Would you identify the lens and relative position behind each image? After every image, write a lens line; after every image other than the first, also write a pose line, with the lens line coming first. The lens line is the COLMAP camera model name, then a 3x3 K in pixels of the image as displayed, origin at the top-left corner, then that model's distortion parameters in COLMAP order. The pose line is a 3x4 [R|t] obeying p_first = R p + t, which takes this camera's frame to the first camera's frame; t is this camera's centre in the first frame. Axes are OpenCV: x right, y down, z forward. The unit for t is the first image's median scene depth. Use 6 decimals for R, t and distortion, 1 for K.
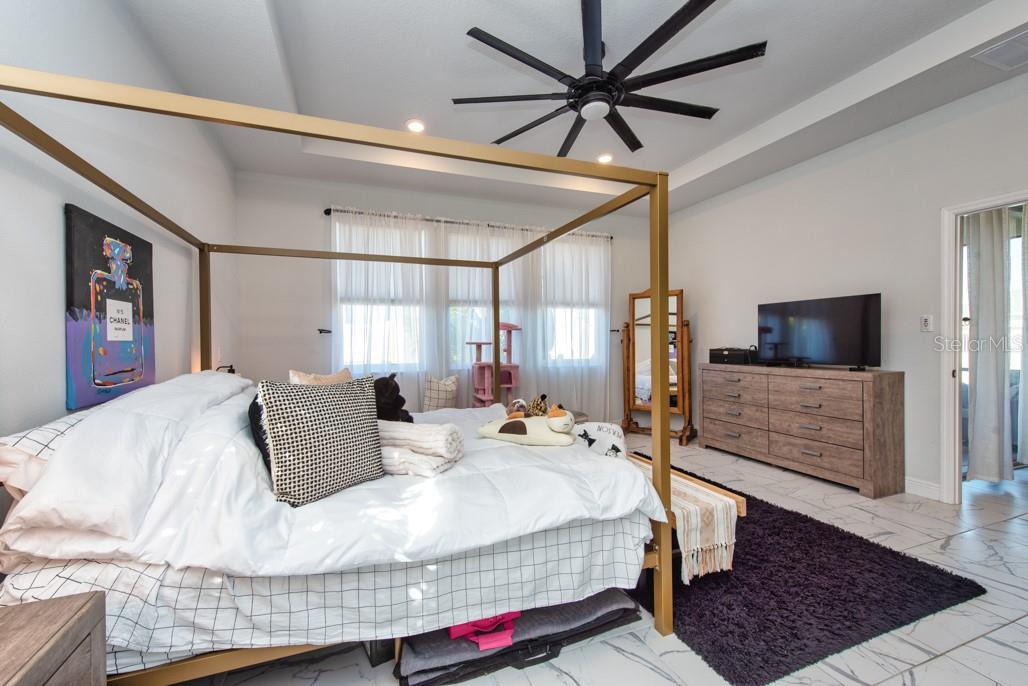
lens RADIAL K [[402.9, 0, 510.6], [0, 402.9, 345.8], [0, 0, 1]] dist [0.006793, -0.000357]
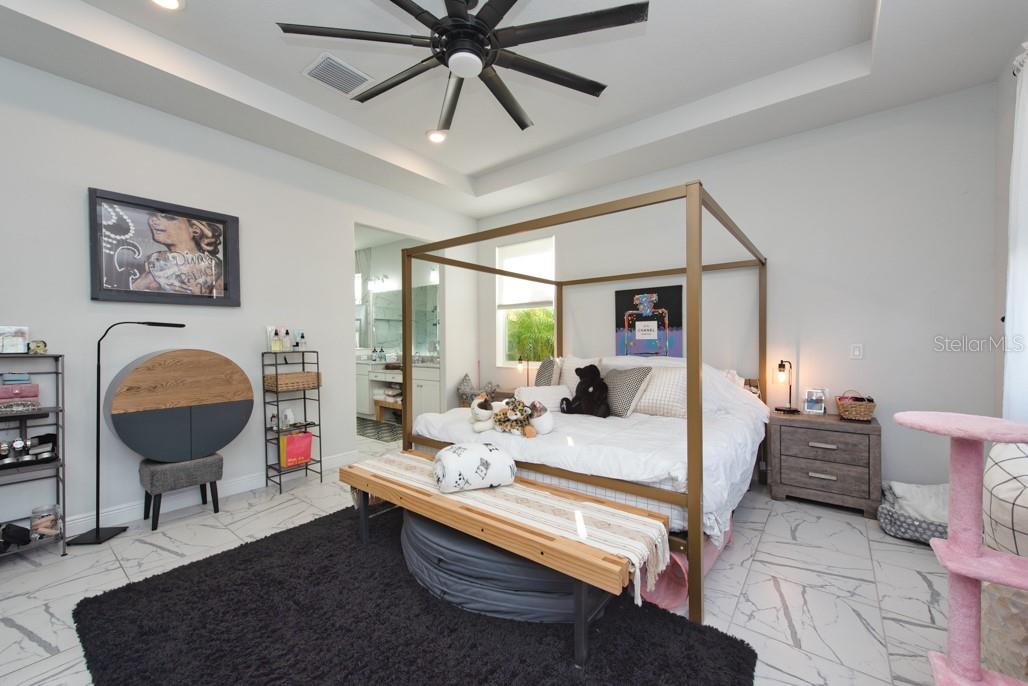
lens RADIAL K [[402.9, 0, 510.6], [0, 402.9, 345.8], [0, 0, 1]] dist [0.006793, -0.000357]
pose [[-0.858288, 0.020573, -0.512757, 0.697908], [0.008693, 0.999636, 0.025557, -0.035223], [0.513095, 0.017478, -0.858154, 2.194003]]
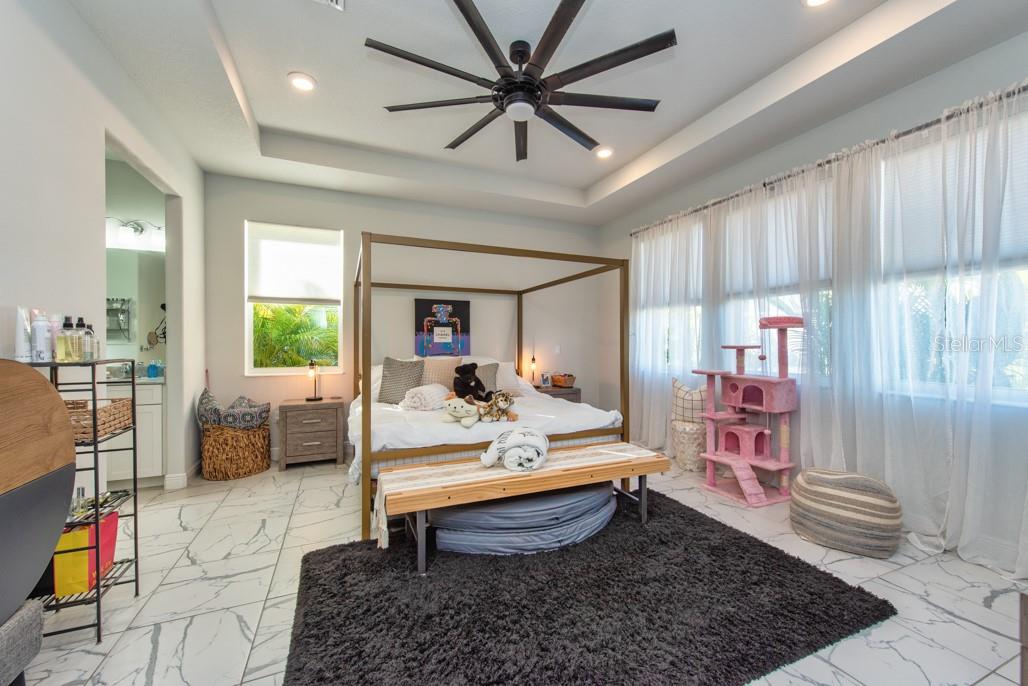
lens RADIAL K [[406.5, 0, 513.4], [0, 406.5, 348.0], [0, 0, 1]] dist [0.014751, -0.000065]
pose [[0.048494, 0.022164, -0.998578, 1.503084], [-0.013414, 0.999678, 0.021537, -0.034023], [0.998733, 0.012350, 0.048775, 1.166563]]
